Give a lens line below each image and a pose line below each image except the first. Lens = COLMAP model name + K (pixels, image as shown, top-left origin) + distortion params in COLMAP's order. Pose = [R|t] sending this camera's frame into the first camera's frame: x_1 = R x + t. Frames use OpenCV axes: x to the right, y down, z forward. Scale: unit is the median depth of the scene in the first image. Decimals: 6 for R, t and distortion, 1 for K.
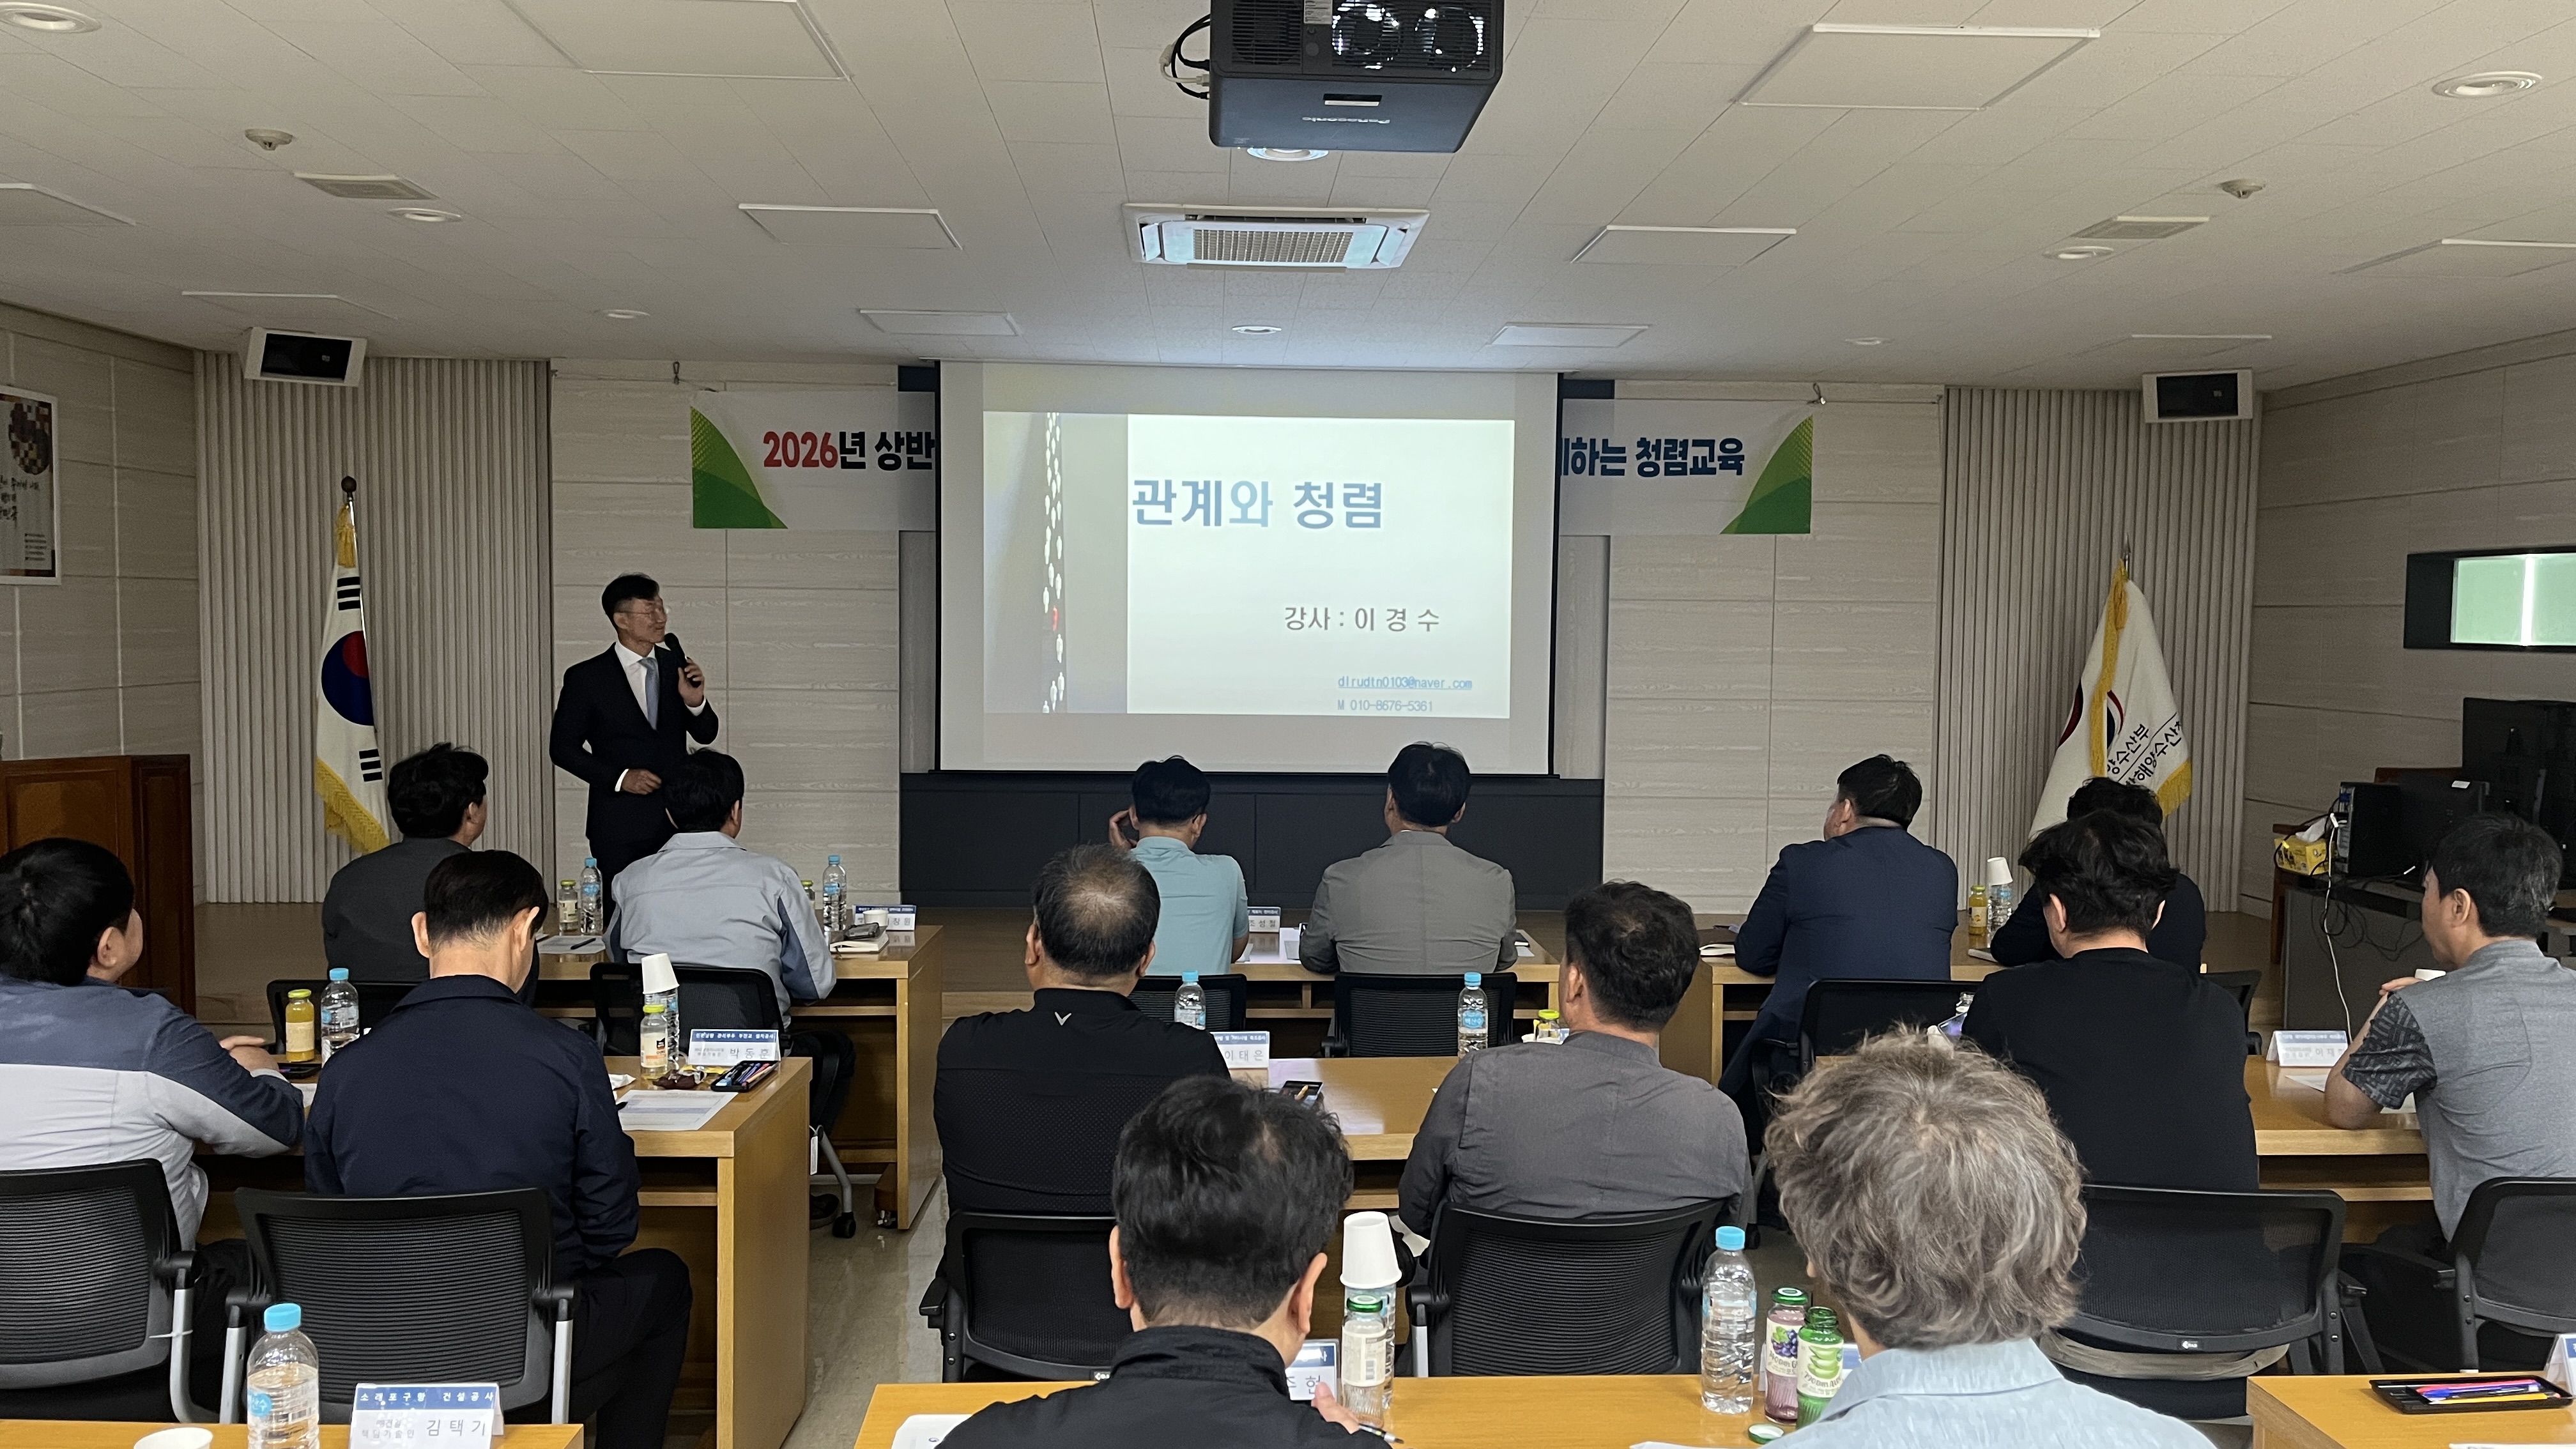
lens RADIAL K [[1940.1, 0, 1288.0], [0, 1940.1, 724.5], [0, 0, 1]] dist [0.064228, -0.113343]
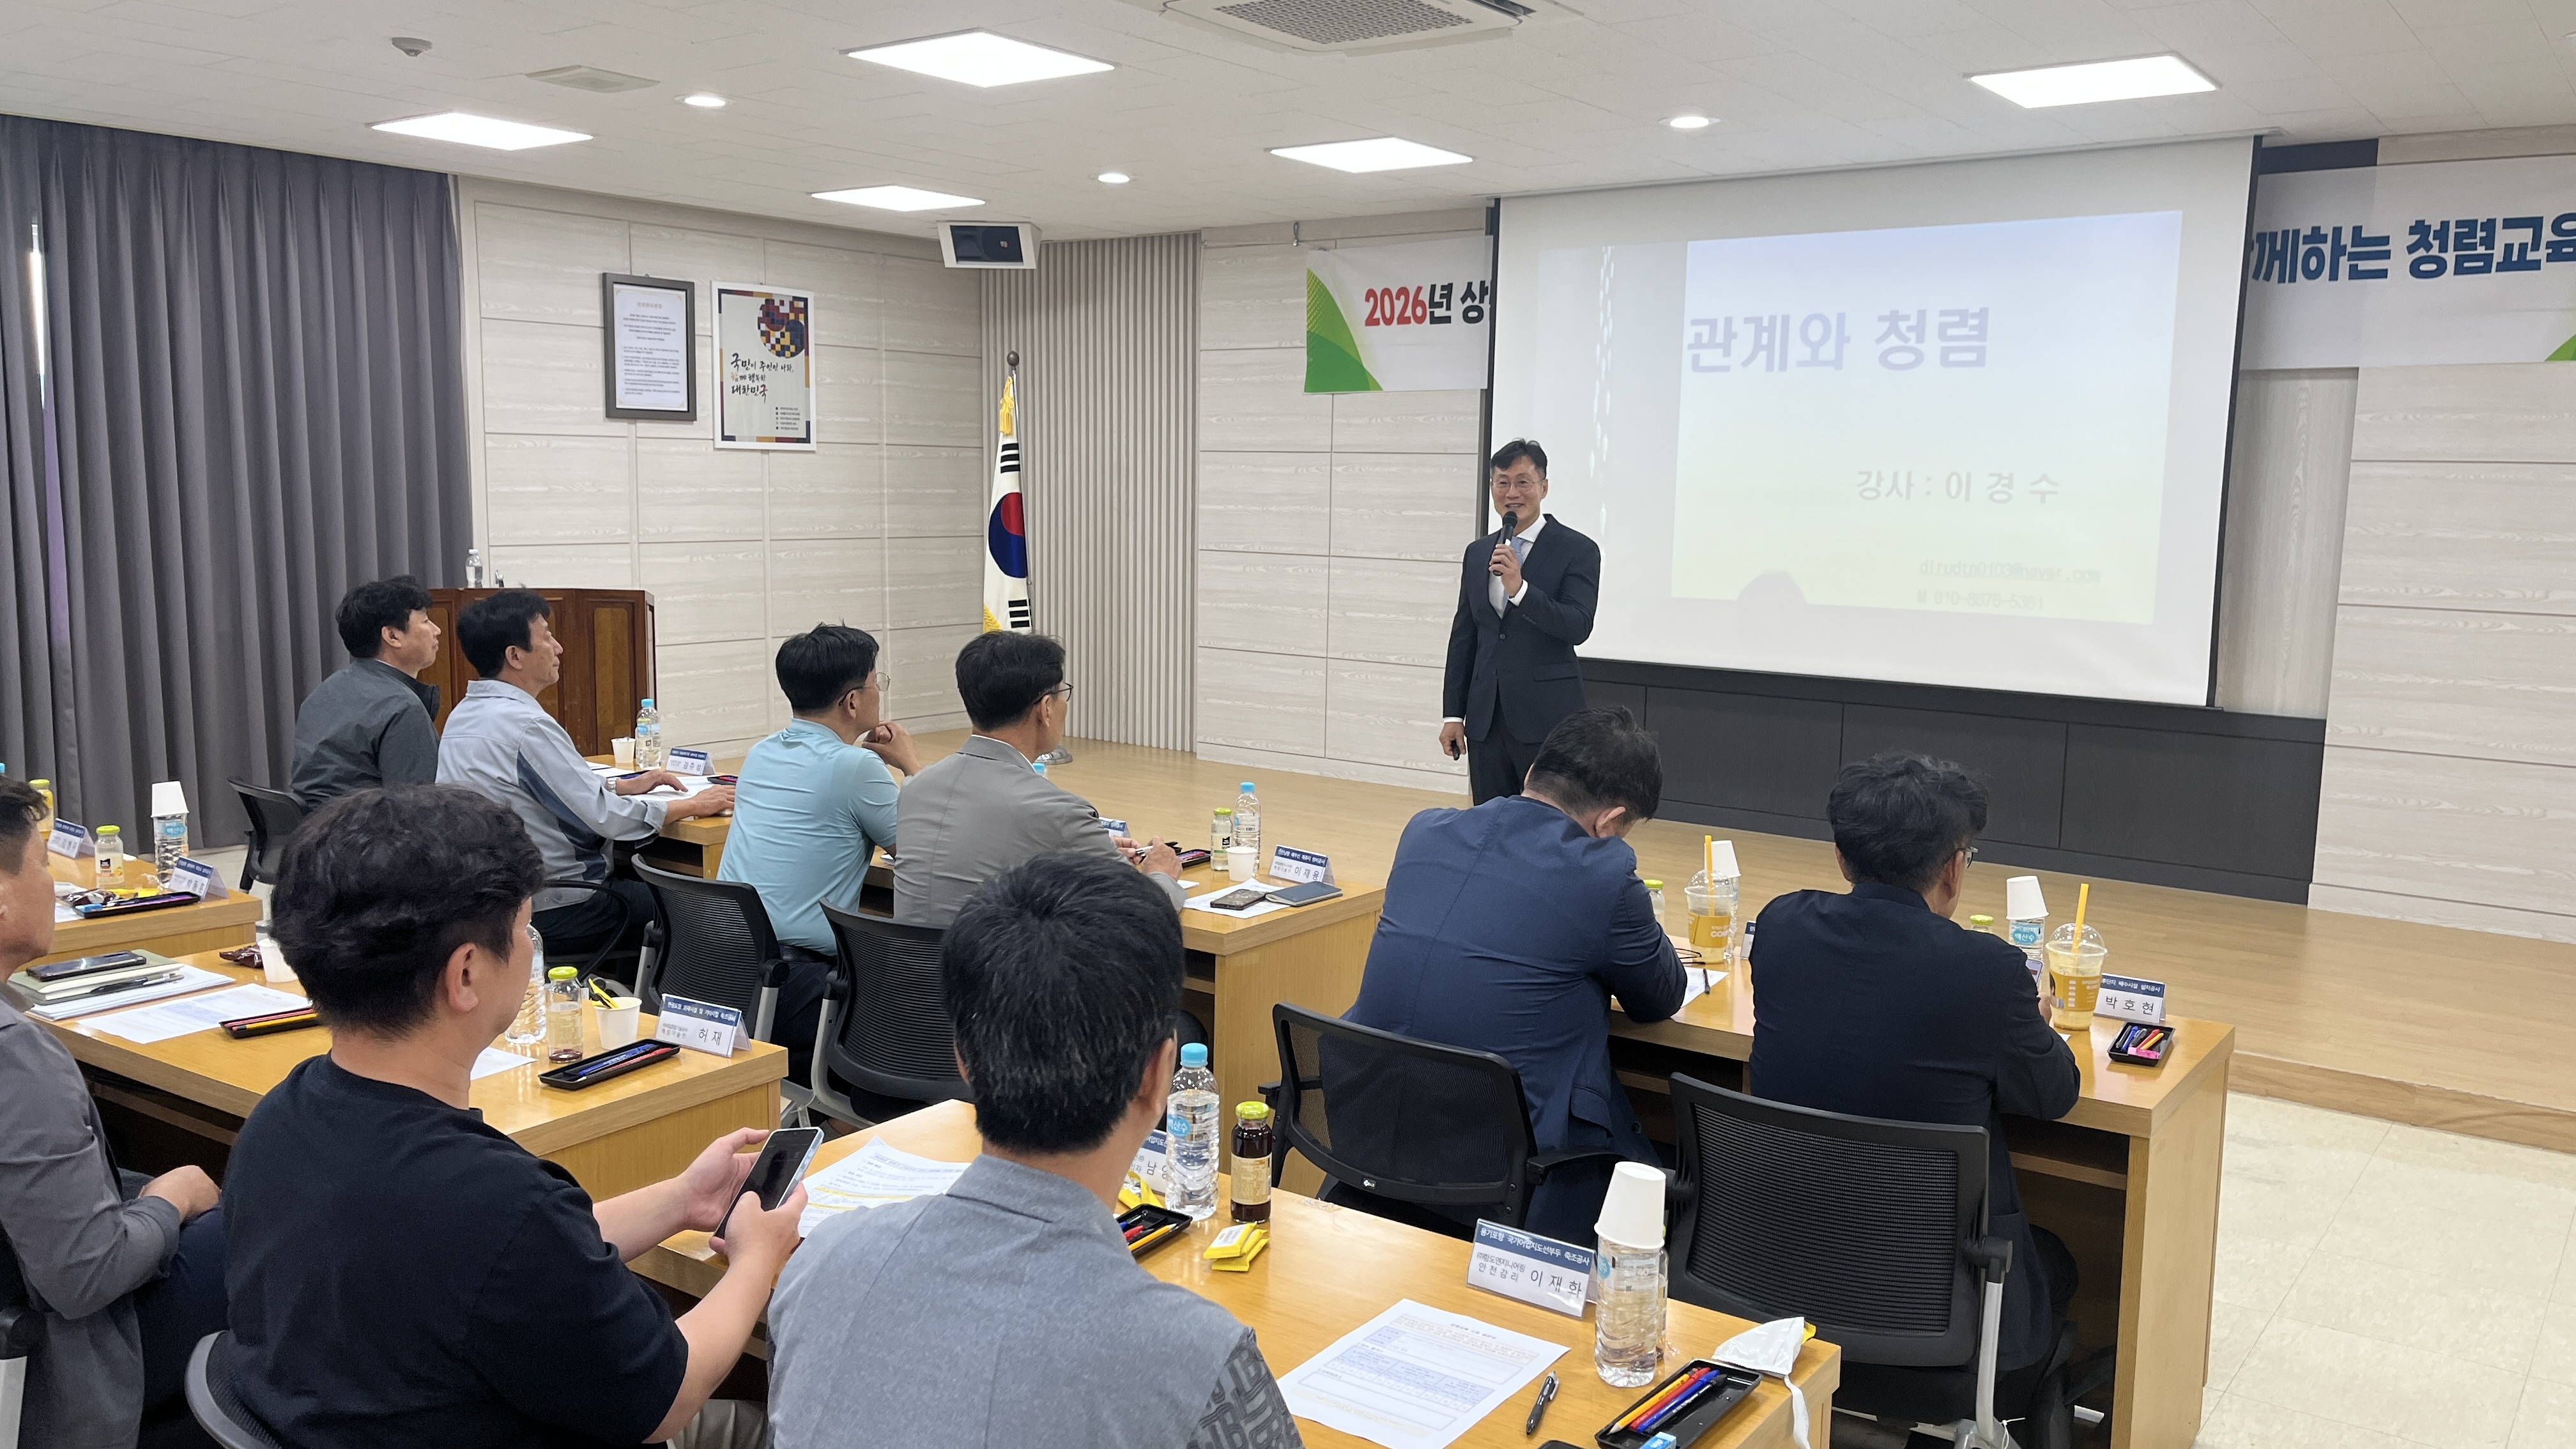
lens RADIAL K [[1940.1, 0, 1288.0], [0, 1940.1, 724.5], [0, 0, 1]] dist [0.064228, -0.113343]
pose [[0.770654, 0.082917, -0.631837, 0.329531], [-0.046072, 0.996154, 0.074533, -0.005406], [0.635587, -0.028330, 0.771510, 0.225208]]
